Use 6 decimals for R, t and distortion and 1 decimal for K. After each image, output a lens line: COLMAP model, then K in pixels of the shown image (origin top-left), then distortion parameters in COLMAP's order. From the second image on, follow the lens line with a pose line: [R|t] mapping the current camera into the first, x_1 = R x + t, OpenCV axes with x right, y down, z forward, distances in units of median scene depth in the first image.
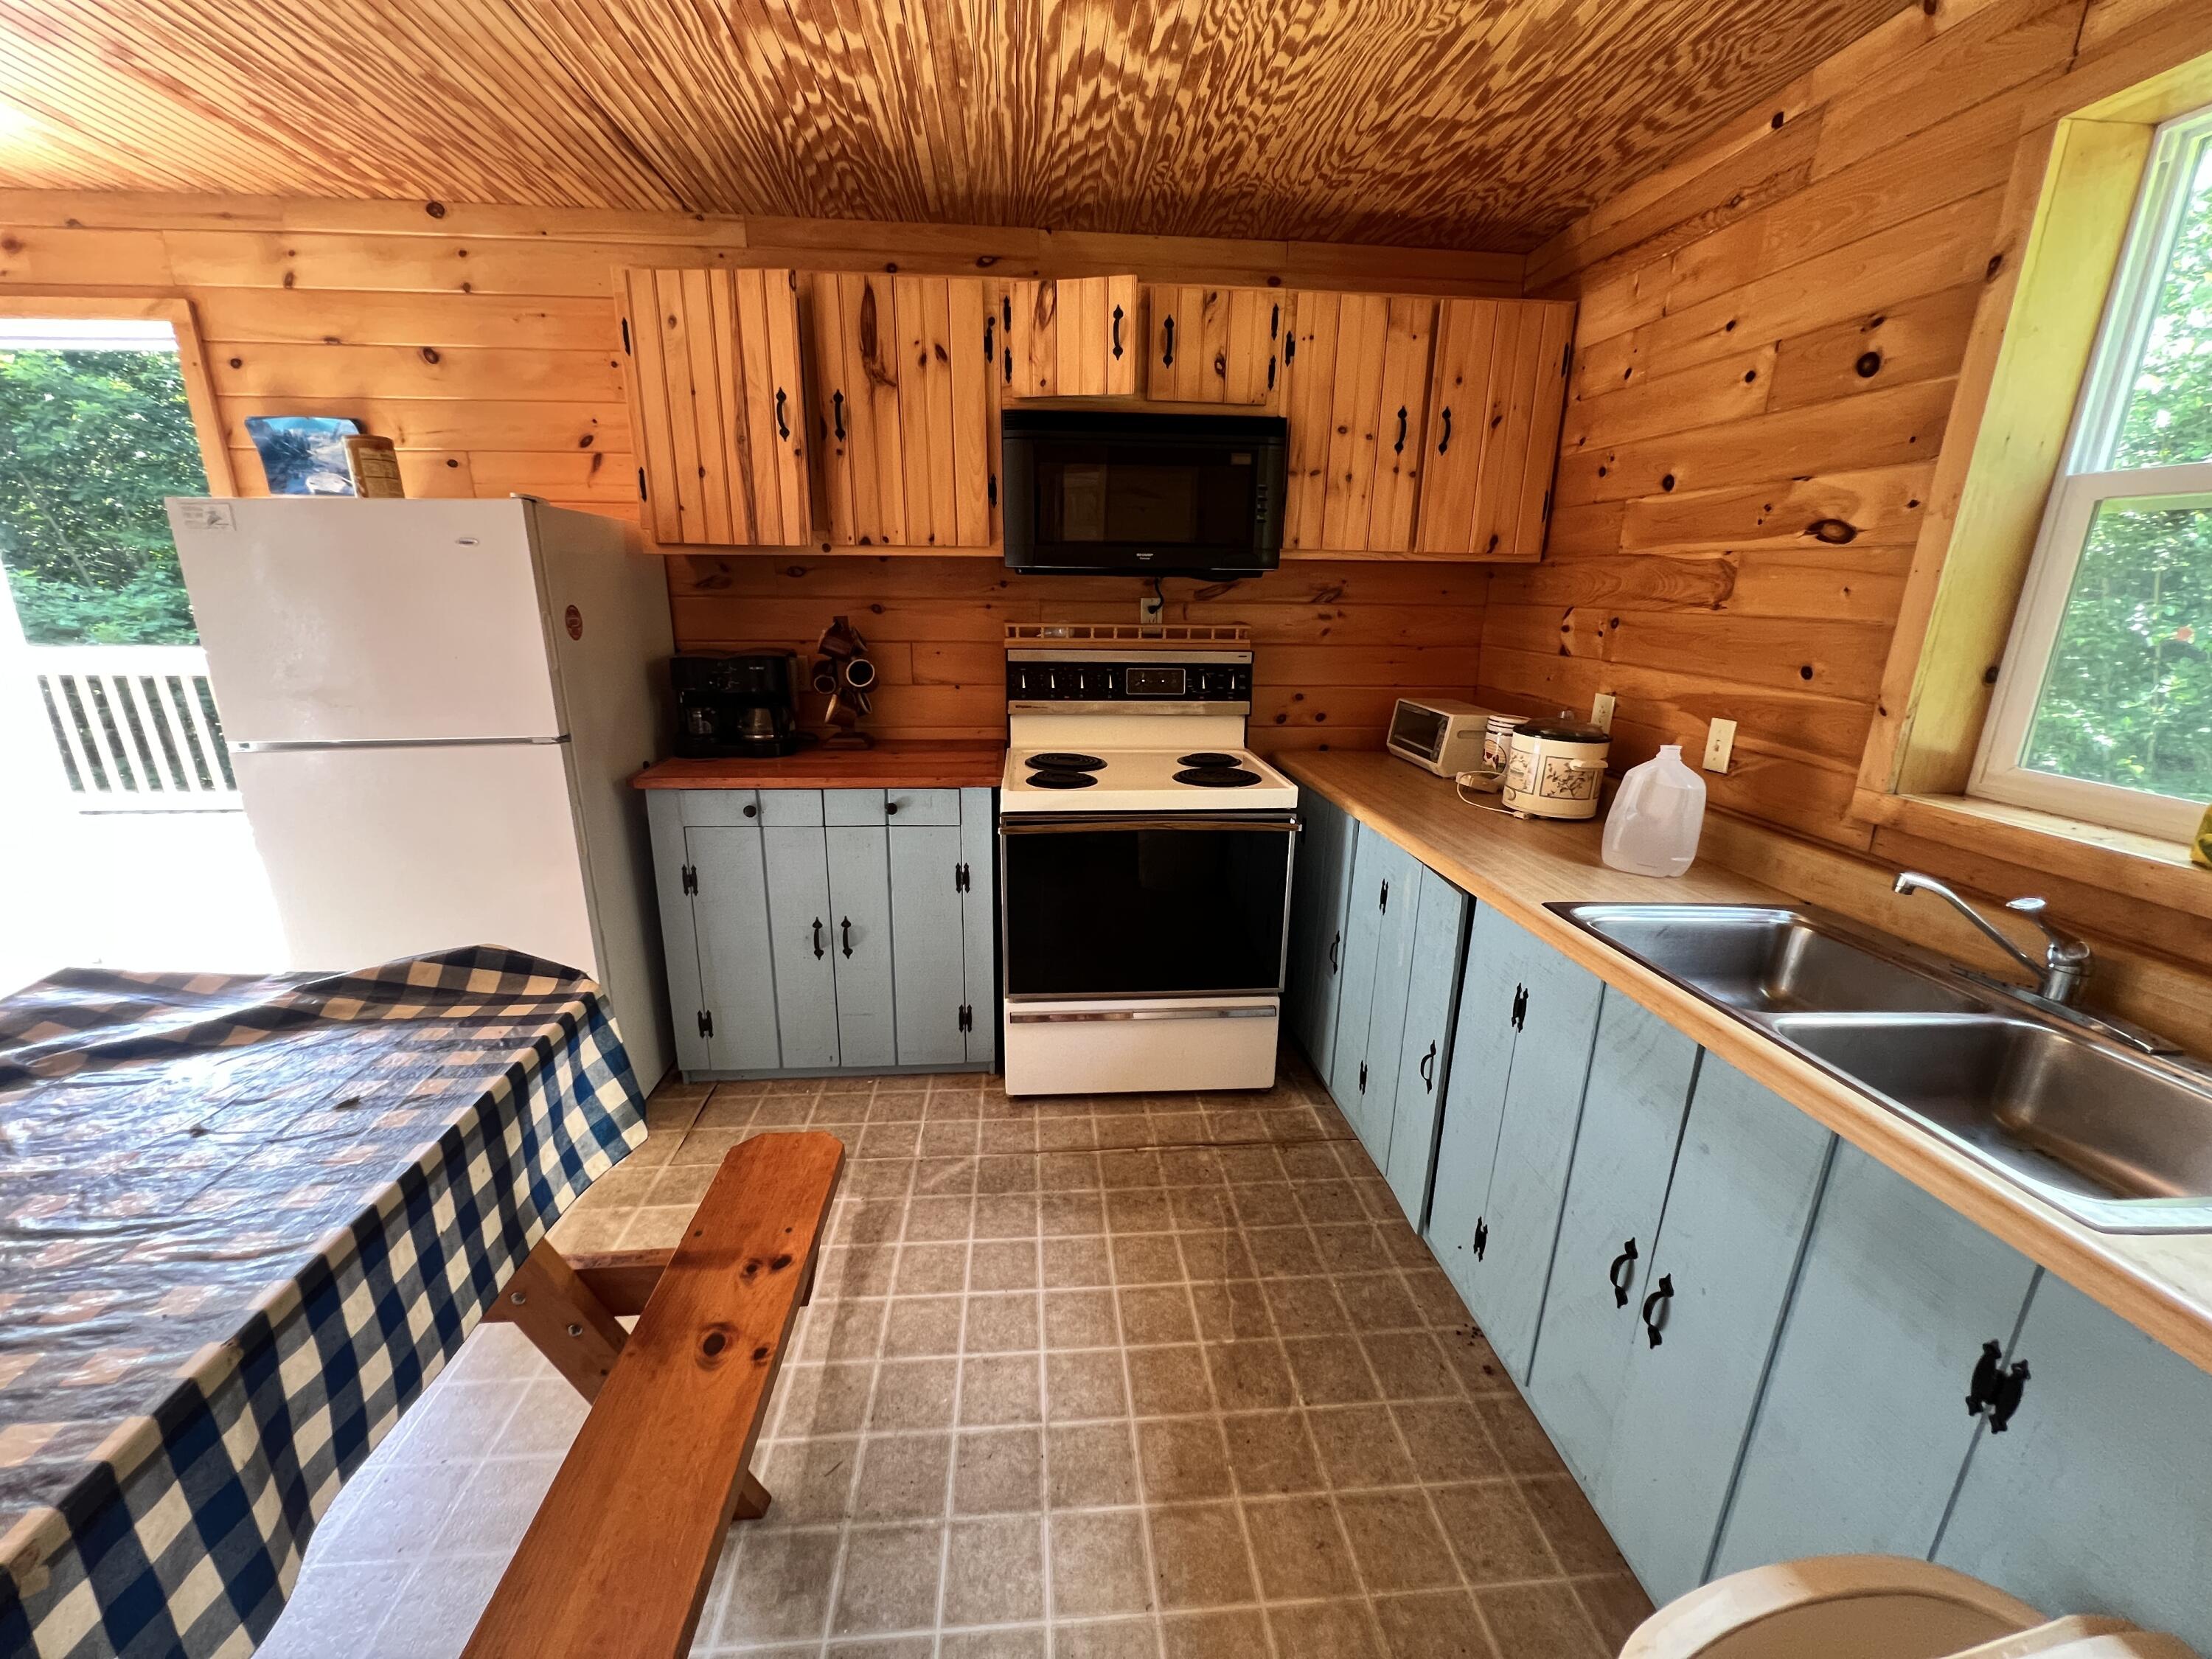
lens RADIAL K [[886.8, 0, 1100.5], [0, 886.8, 823.1], [0, 0, 1]] dist [-0.001372, 0.000257]
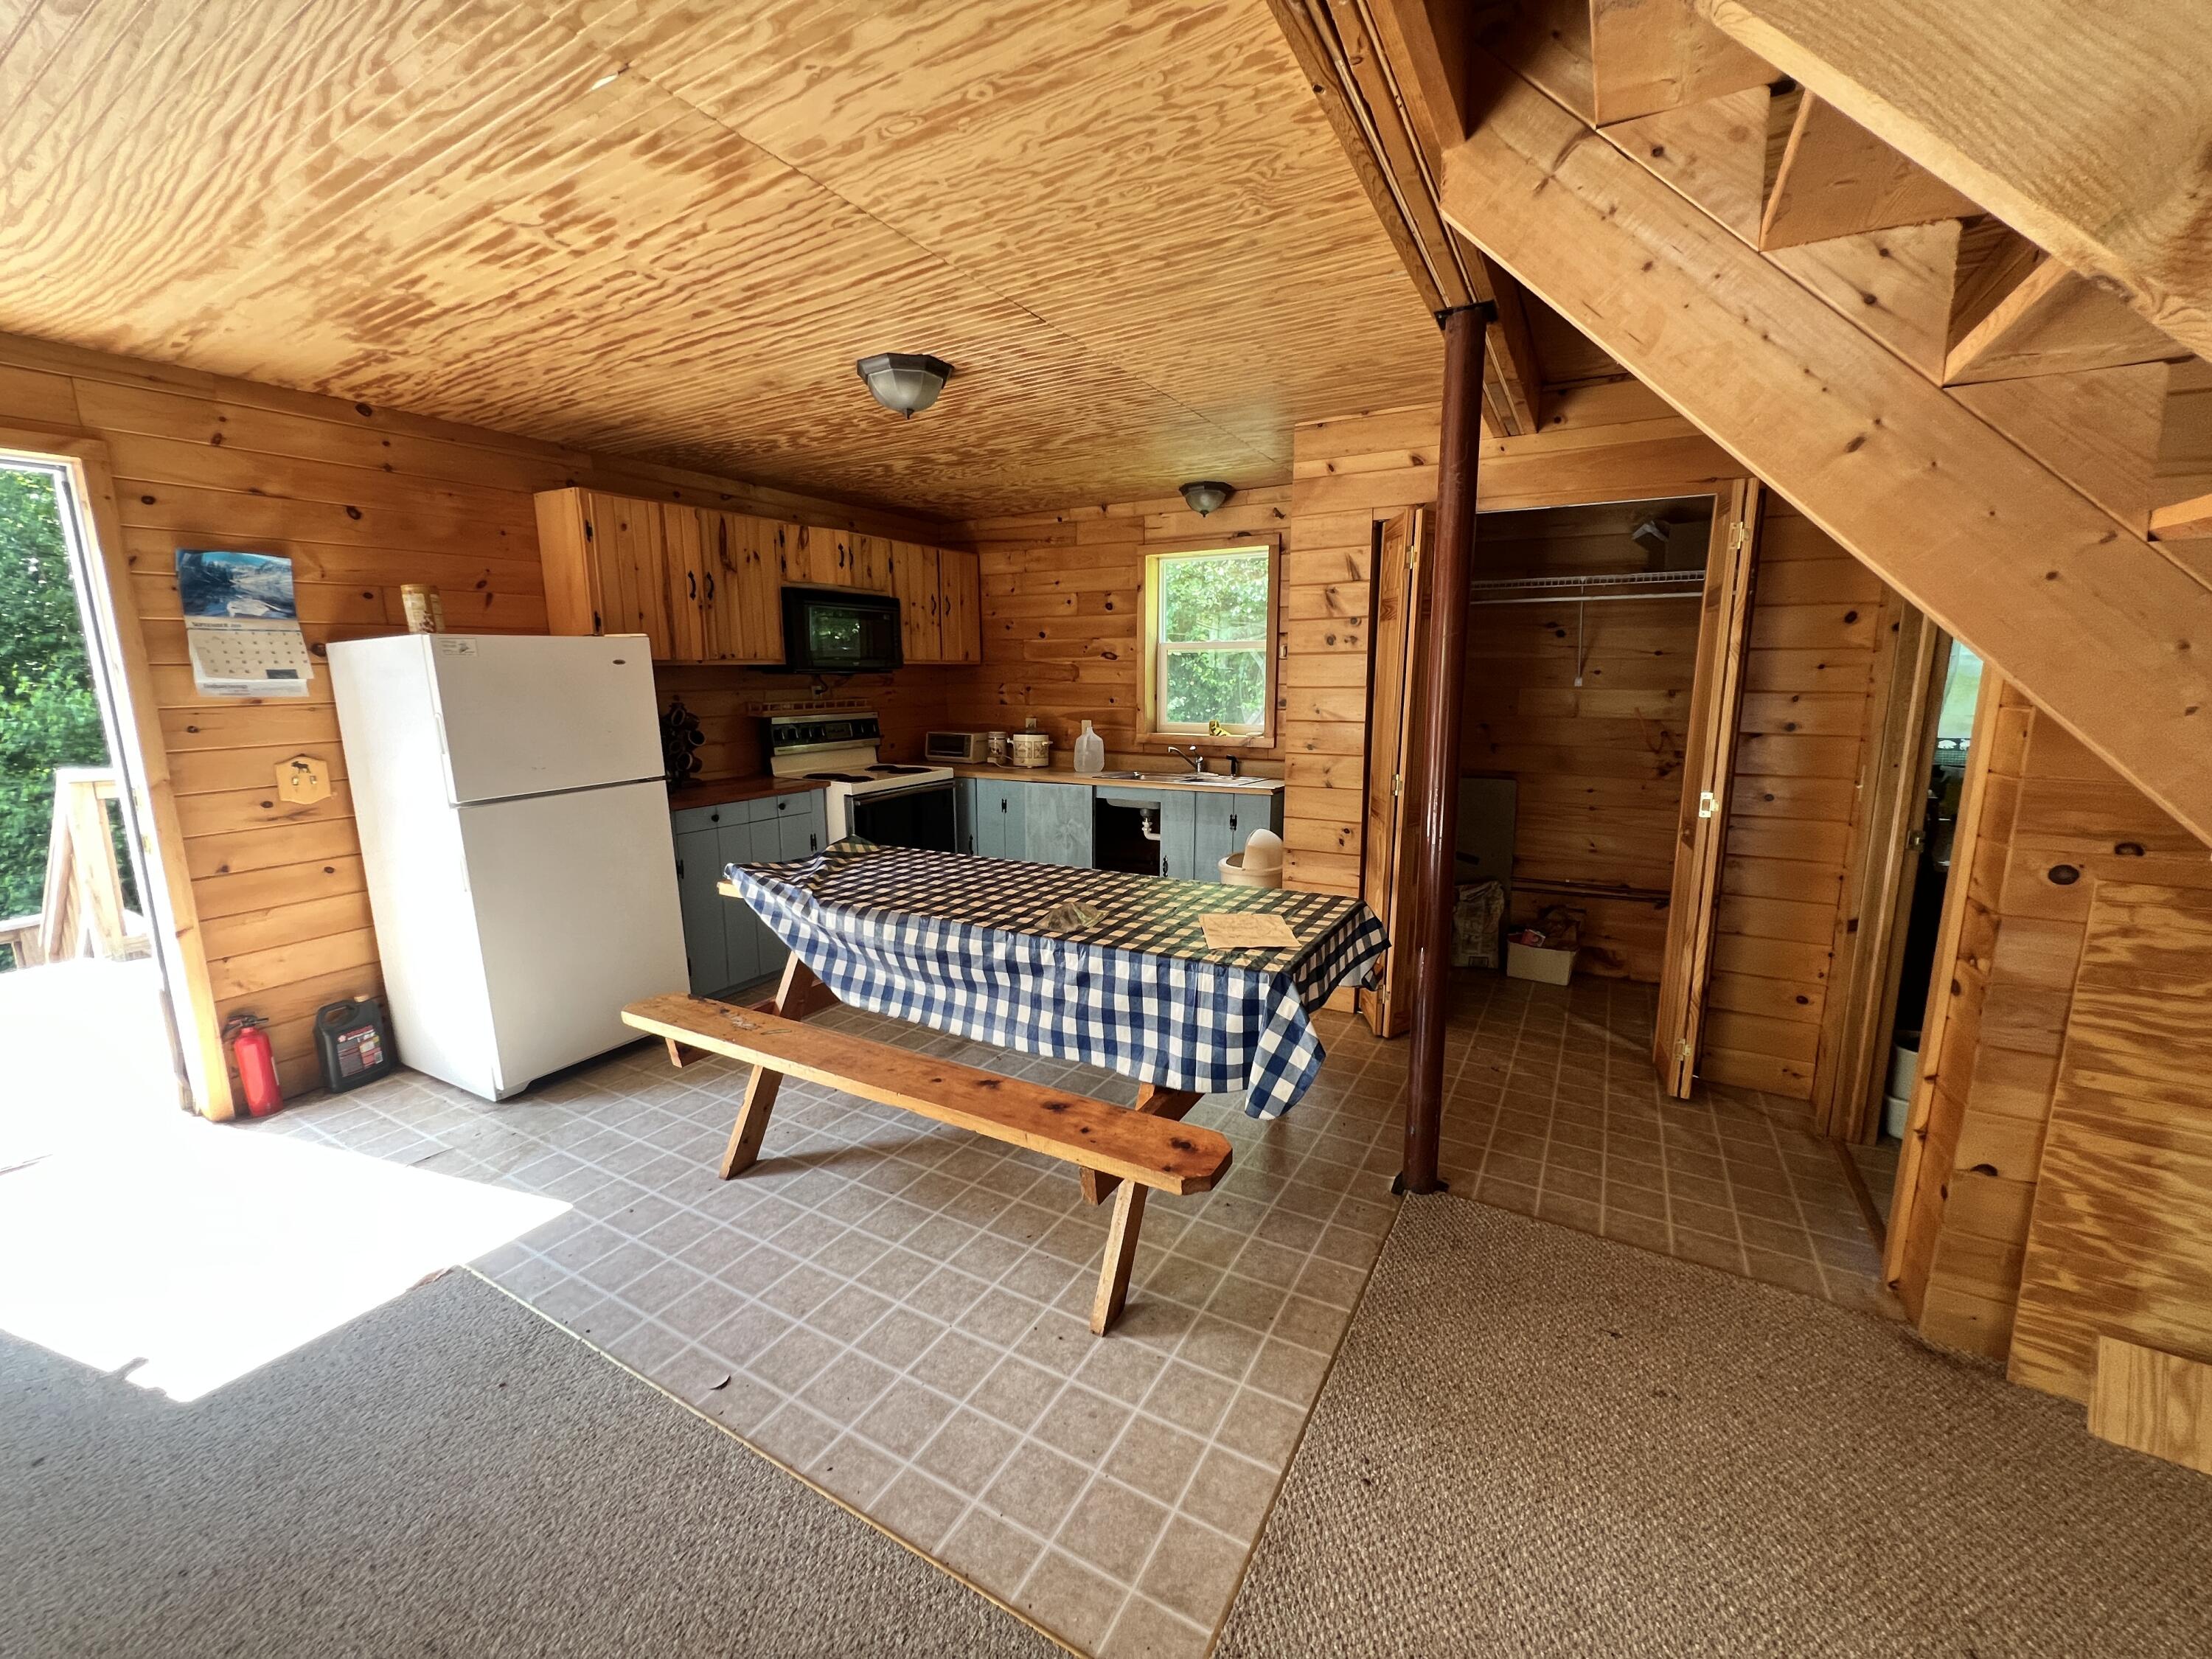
lens RADIAL K [[886.8, 0, 1098.7], [0, 886.8, 826.3], [0, 0, 1]] dist [-0.001372, 0.000257]
pose [[0.577593, -0.156461, 0.801191, -1.292320], [0.230165, 0.972854, 0.024054, 0.124886], [-0.783205, 0.170513, 0.597925, -0.533607]]
